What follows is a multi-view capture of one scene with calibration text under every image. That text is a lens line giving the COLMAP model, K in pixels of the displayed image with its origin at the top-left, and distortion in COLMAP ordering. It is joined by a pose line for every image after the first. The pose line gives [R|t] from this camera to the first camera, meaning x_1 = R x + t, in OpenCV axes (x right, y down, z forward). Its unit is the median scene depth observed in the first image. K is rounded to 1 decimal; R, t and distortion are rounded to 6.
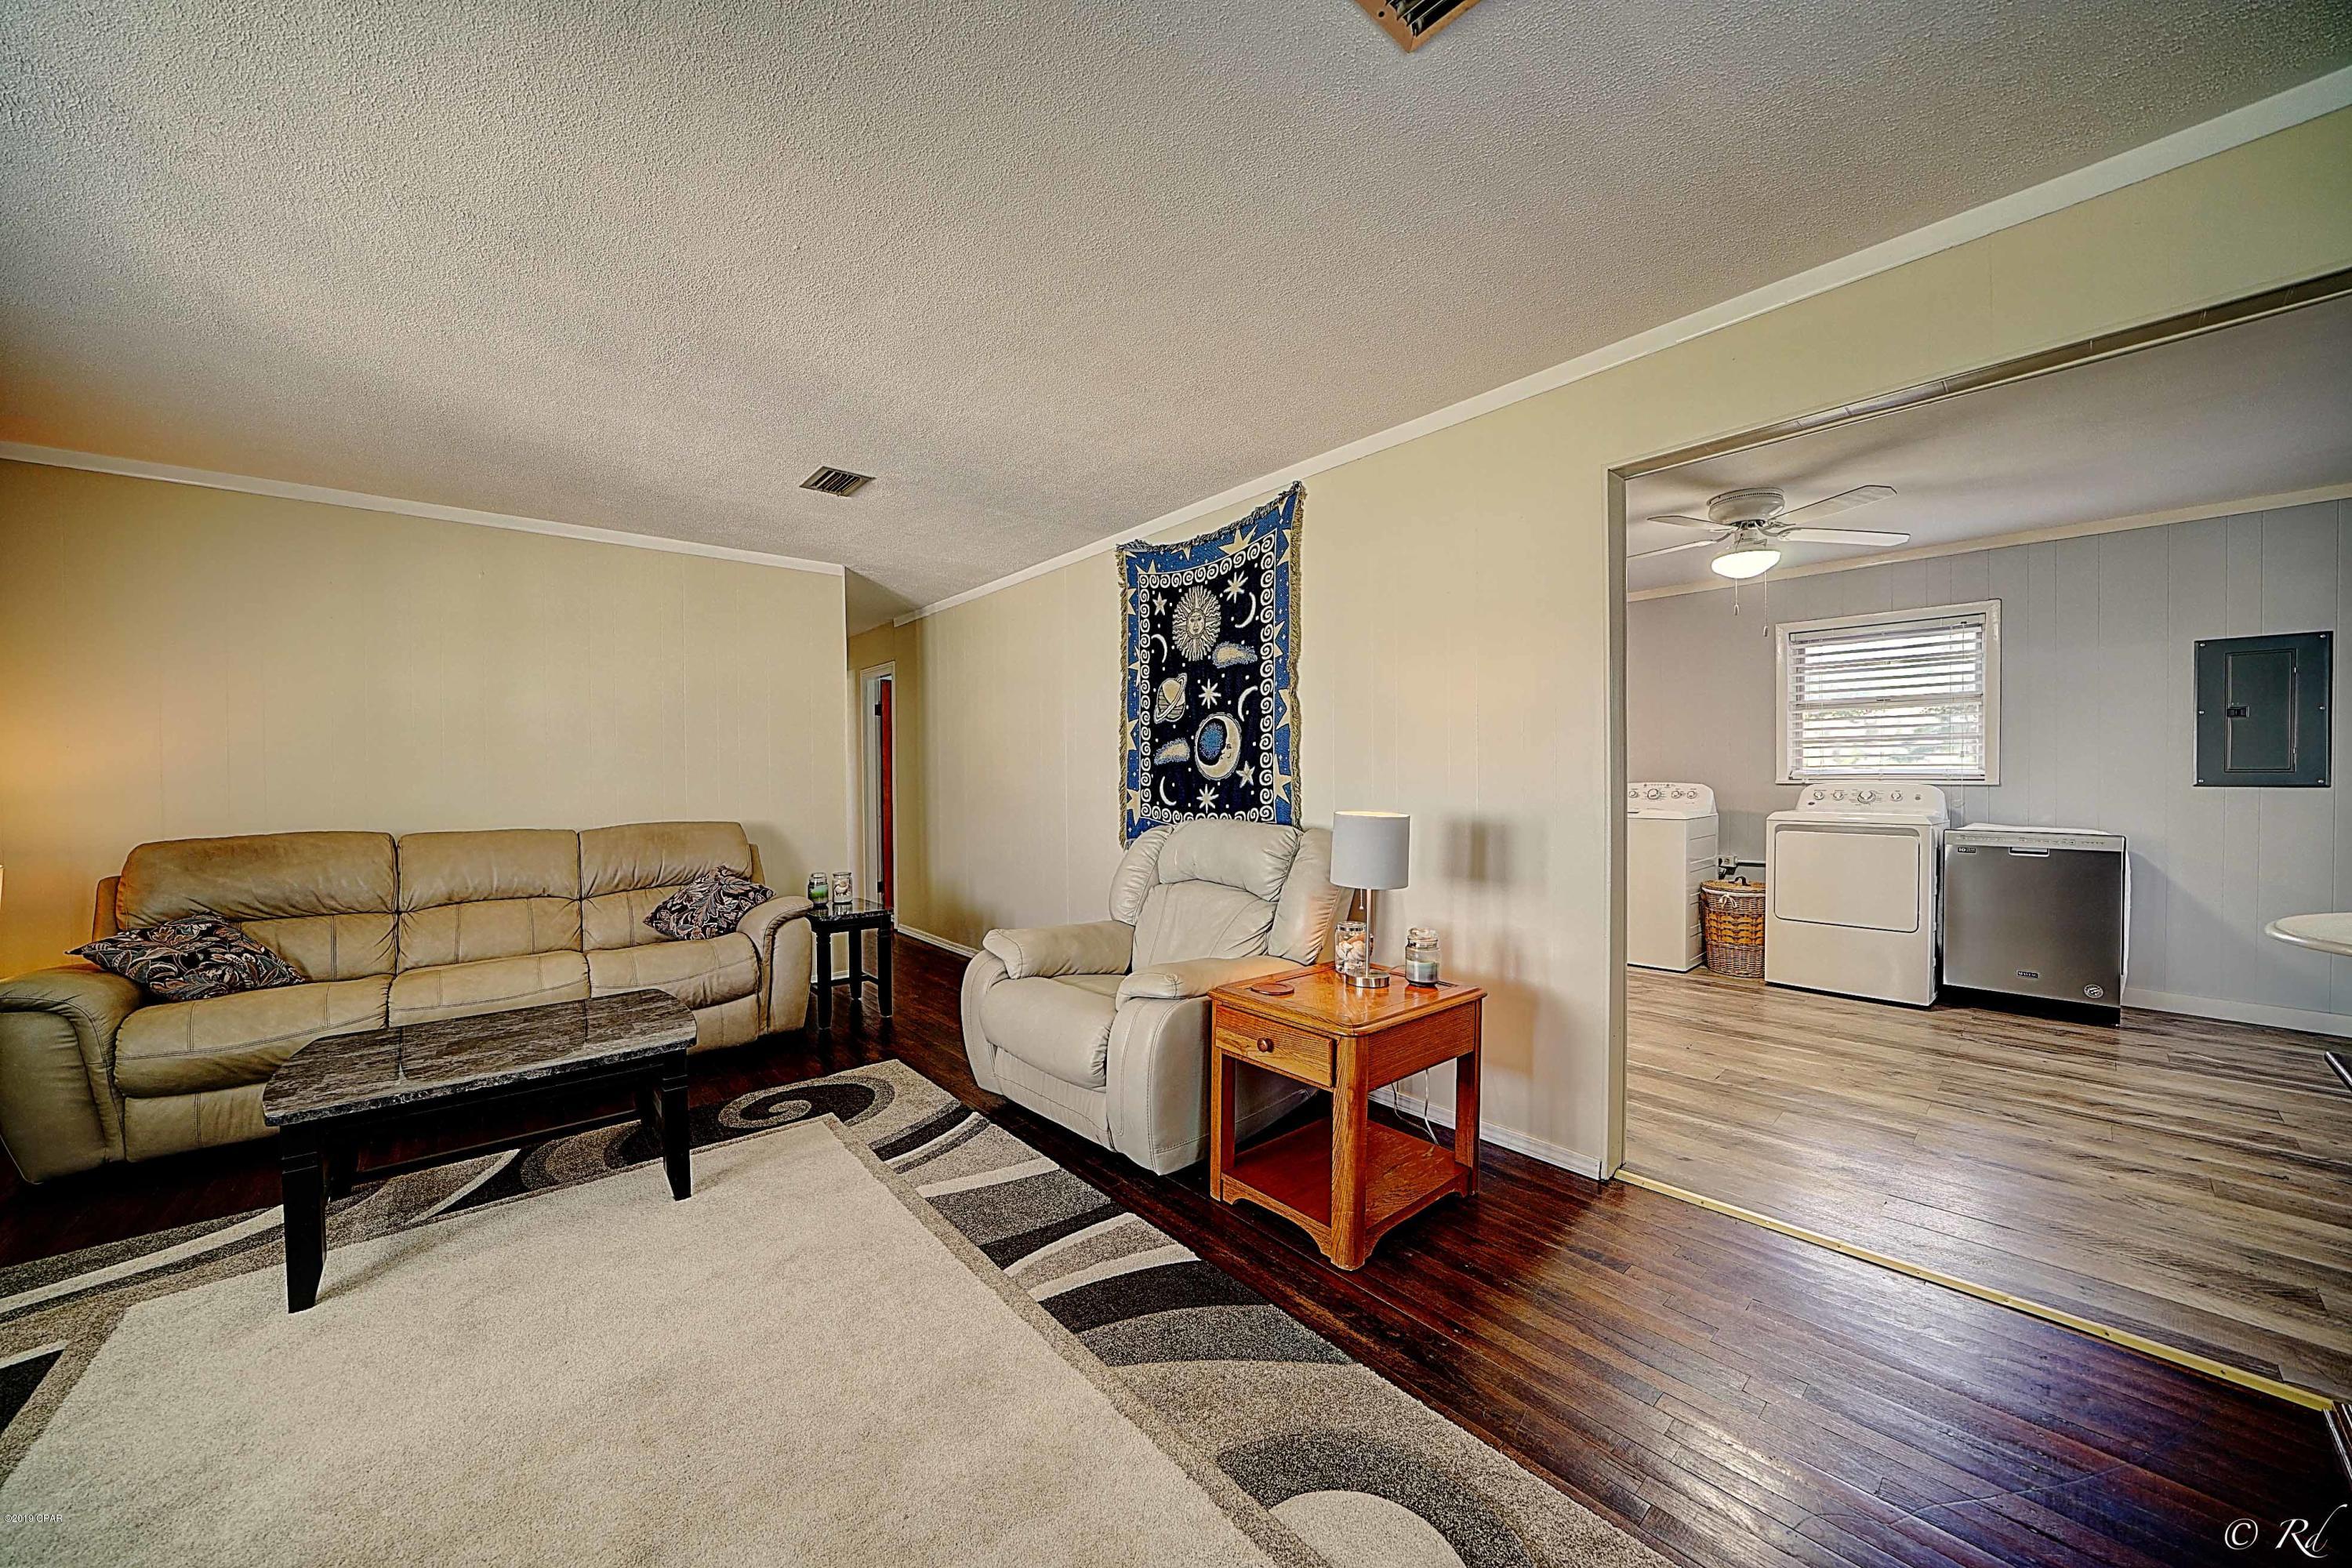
lens RADIAL K [[823.4, 0, 1180.3], [0, 823.4, 785.3], [0, 0, 1]] dist [-0.020351, 0.000256]
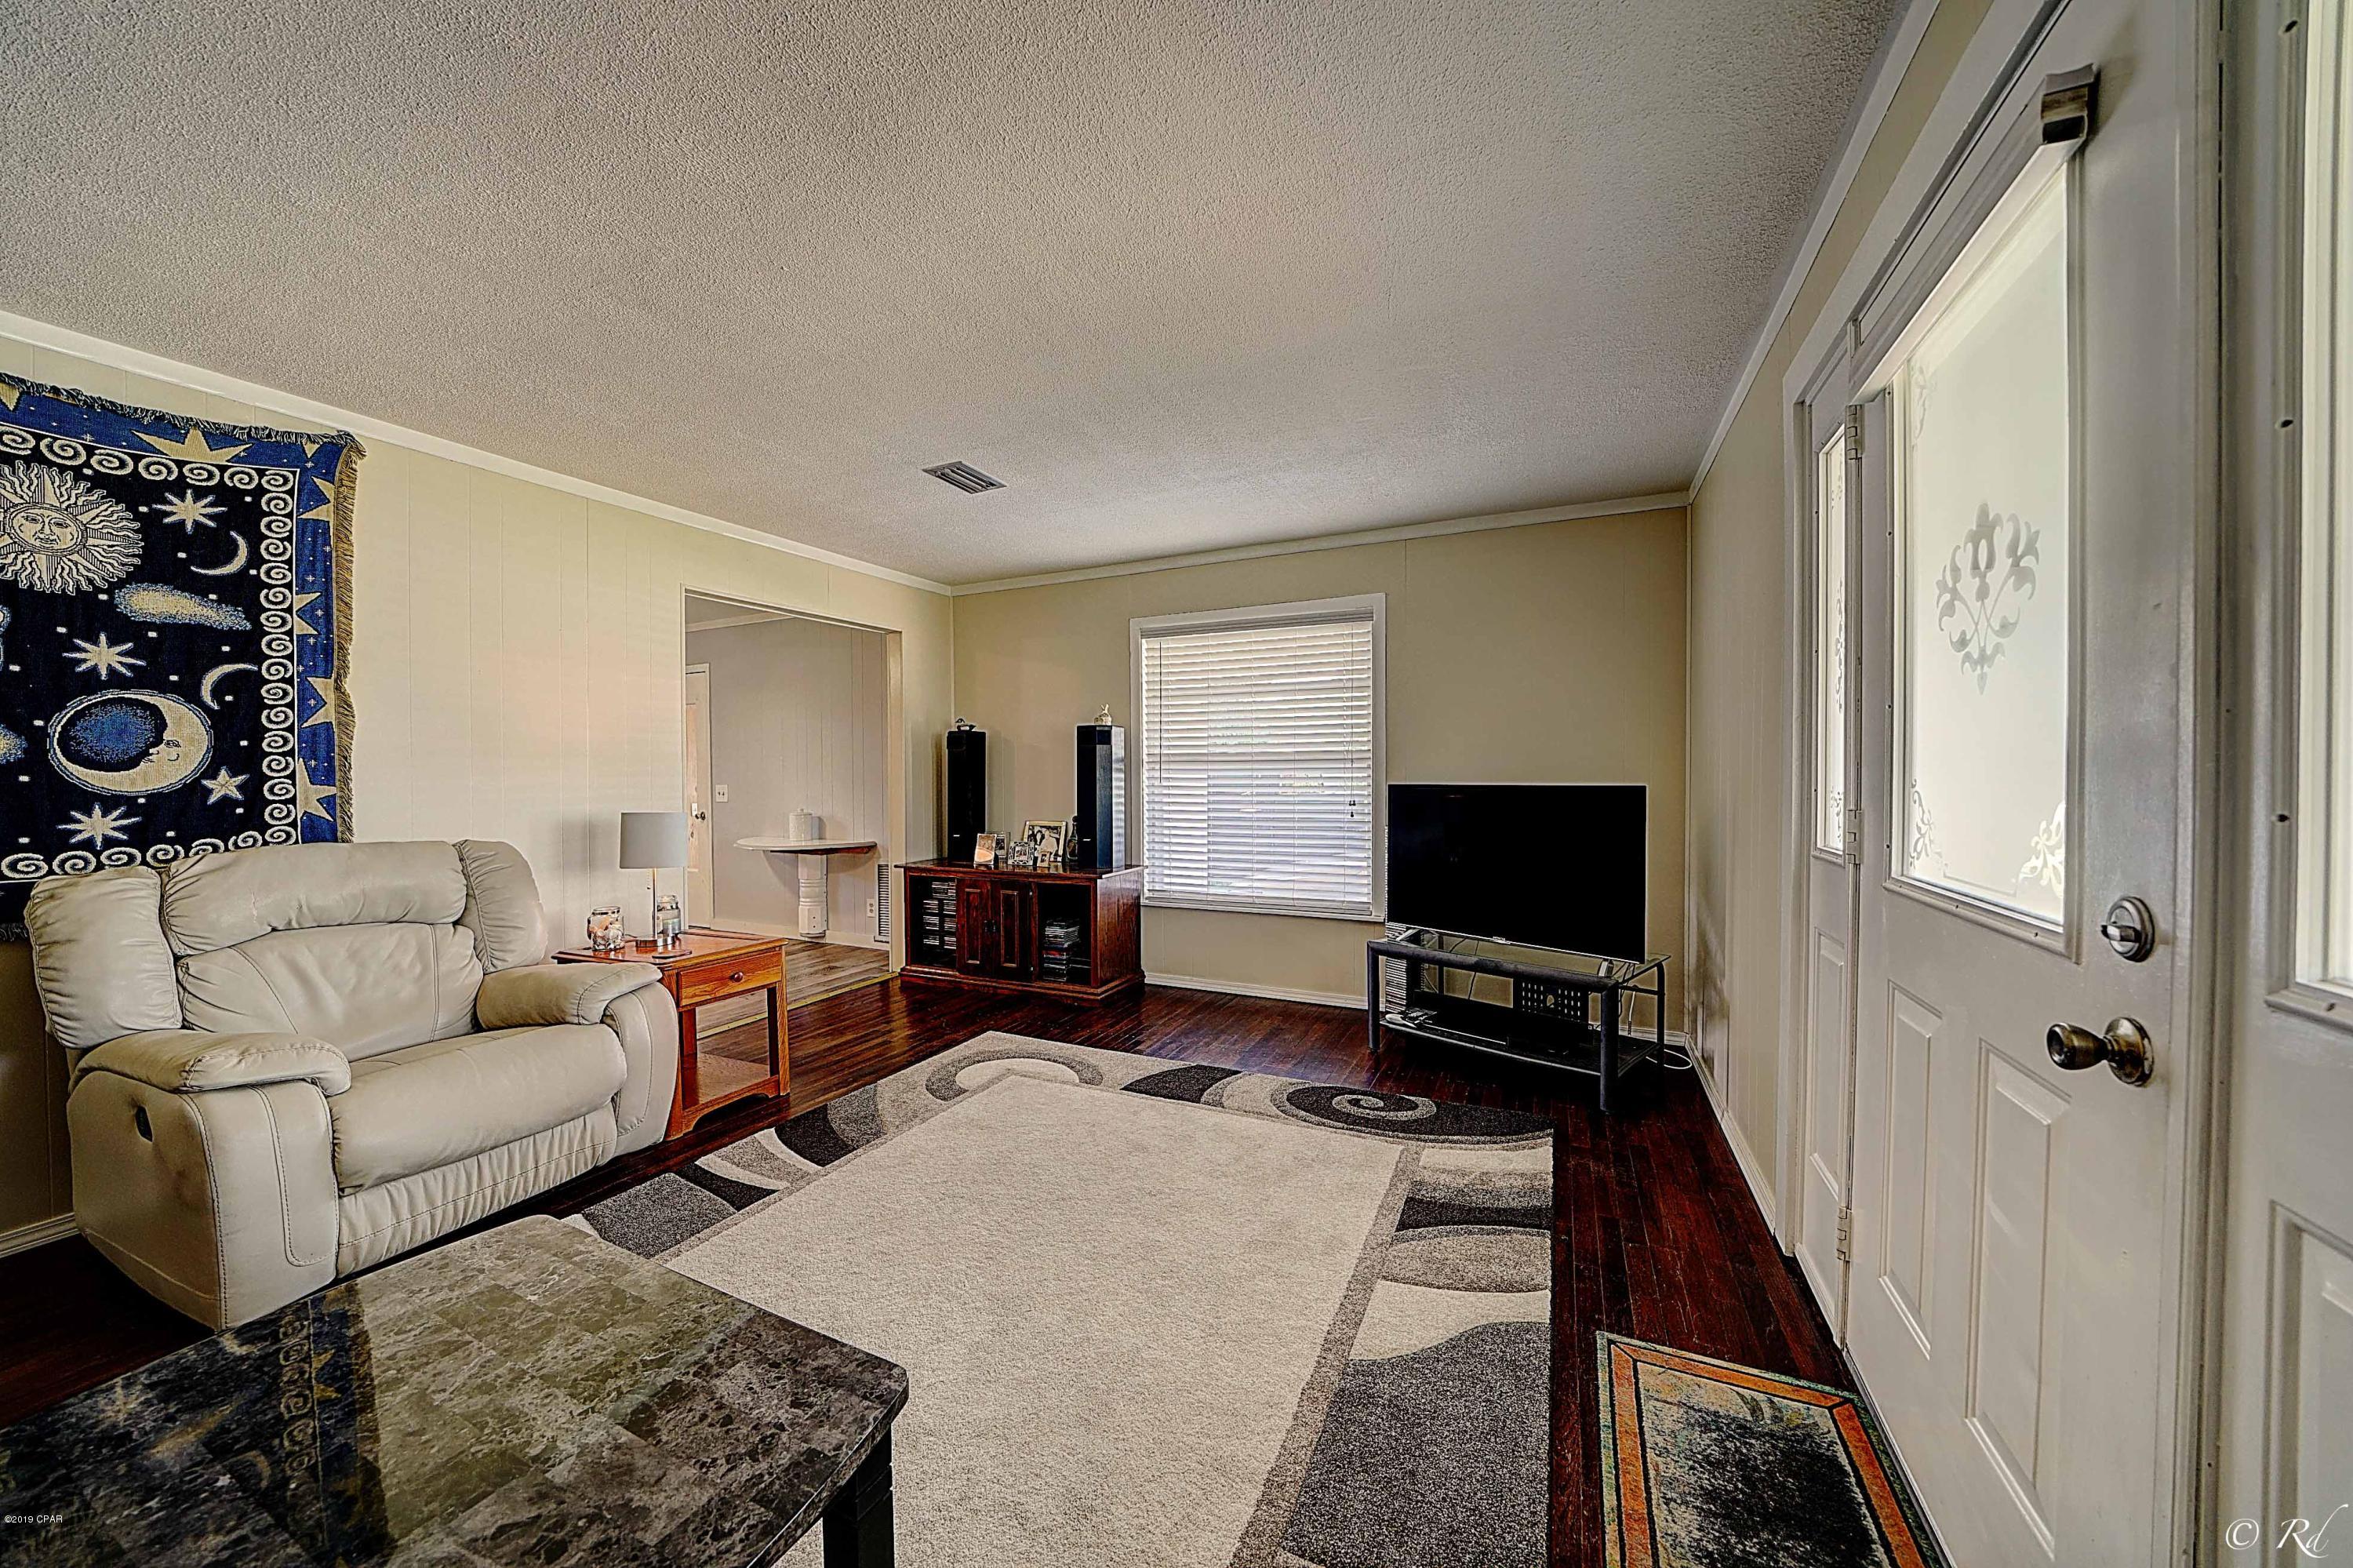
lens RADIAL K [[823.8, 0, 1188.4], [0, 823.8, 785.4], [0, 0, 1]] dist [-0.020351, 0.000256]
pose [[-0.416524, -0.004995, 0.909111, -0.899320], [0.018177, 0.999739, 0.013822, -0.007587], [-0.908943, 0.022282, -0.416325, 0.538753]]
